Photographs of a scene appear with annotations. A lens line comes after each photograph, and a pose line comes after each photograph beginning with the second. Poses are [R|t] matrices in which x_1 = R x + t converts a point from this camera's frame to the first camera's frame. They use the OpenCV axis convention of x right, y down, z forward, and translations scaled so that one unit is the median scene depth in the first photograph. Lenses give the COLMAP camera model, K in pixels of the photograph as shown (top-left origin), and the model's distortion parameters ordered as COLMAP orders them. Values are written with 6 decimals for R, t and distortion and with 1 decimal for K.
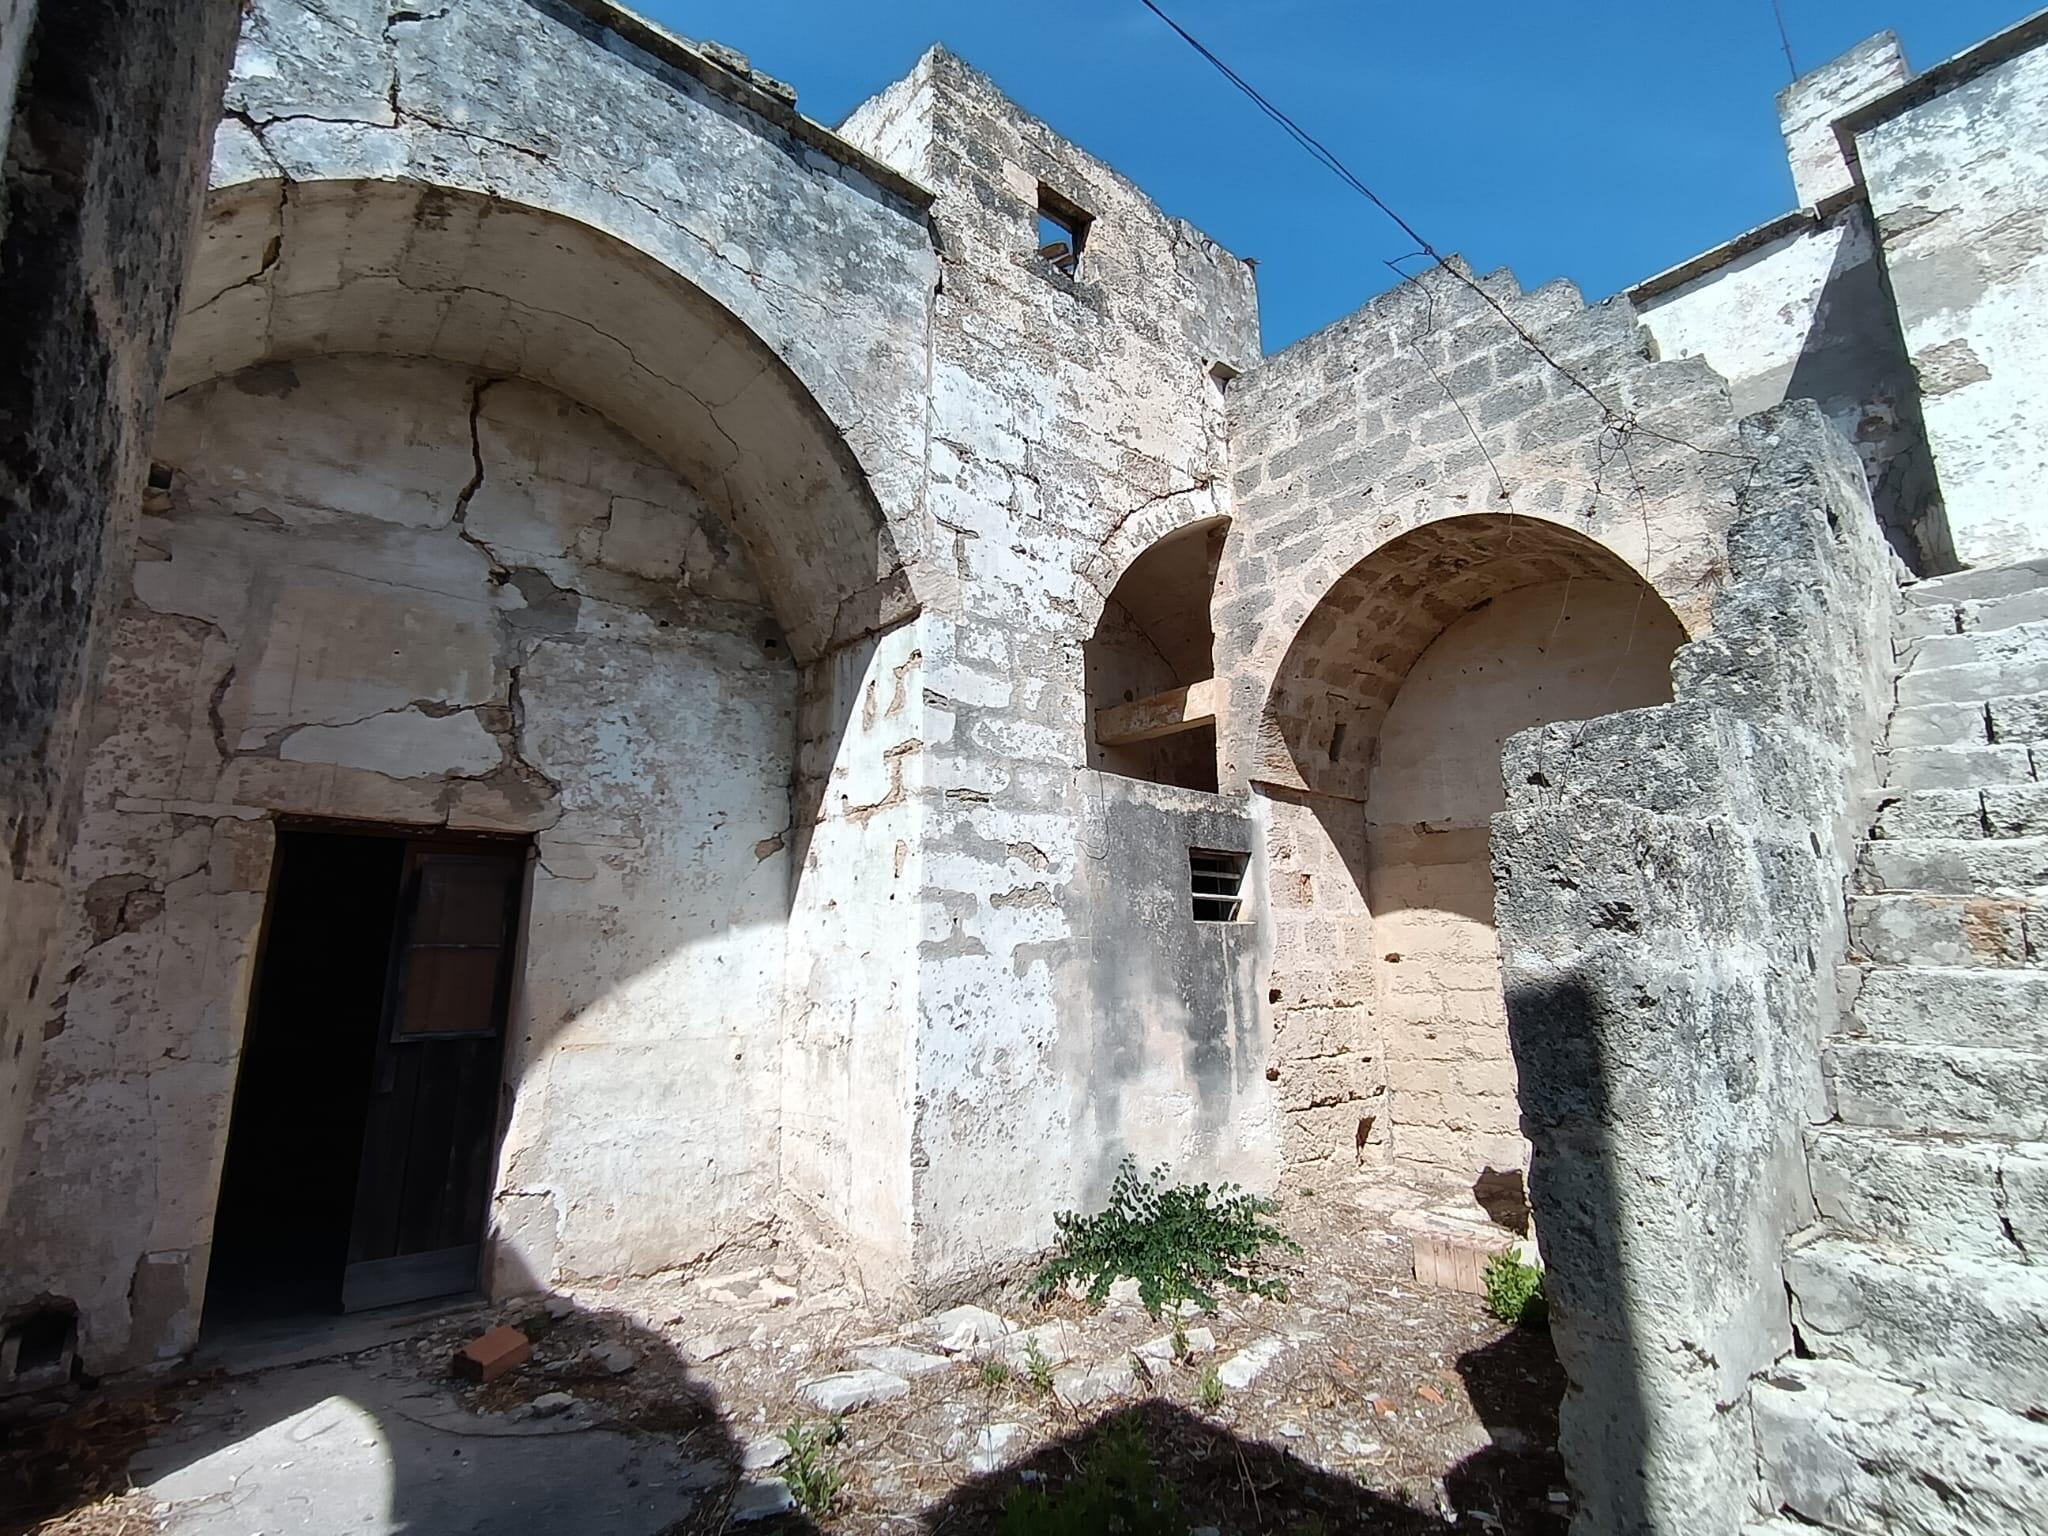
lens RADIAL K [[967.9, 0, 1025.5], [0, 967.9, 754.4], [0, 0, 1]] dist [-0.009654, 0.001198]
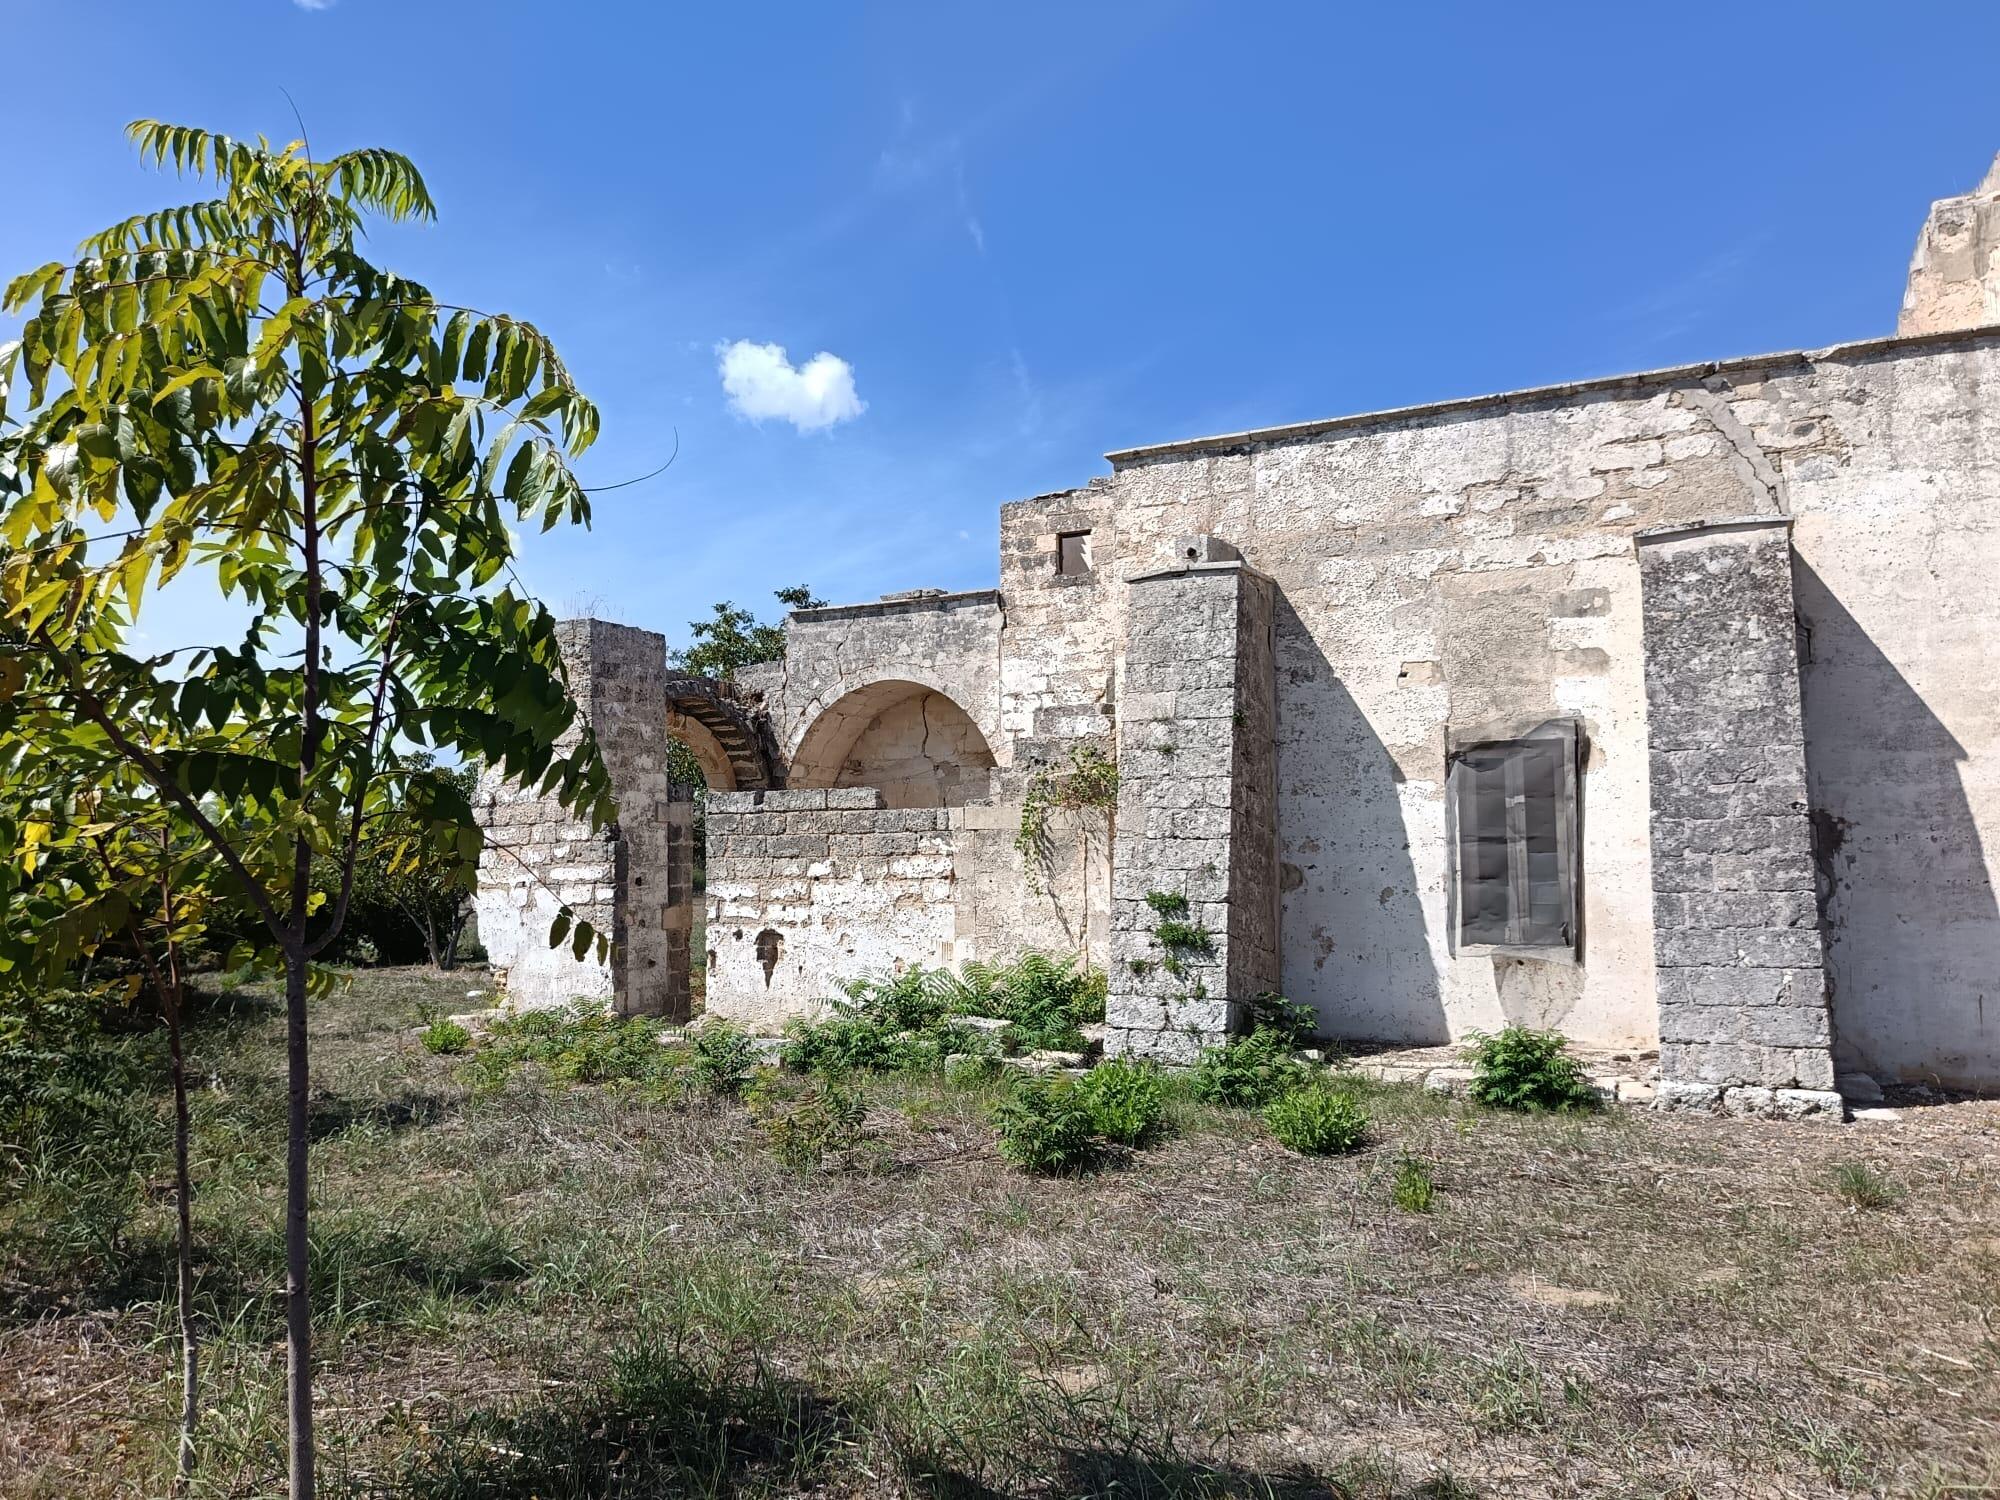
lens RADIAL K [[1372.3, 0, 1003.8], [0, 1372.3, 742.7], [0, 0, 1]] dist [0.042468, -0.056129]
pose [[0.417098, -0.075179, -0.905747, 2.991303], [0.197421, 0.980272, 0.009548, -0.234293], [0.887161, -0.182796, 0.423711, -0.500454]]
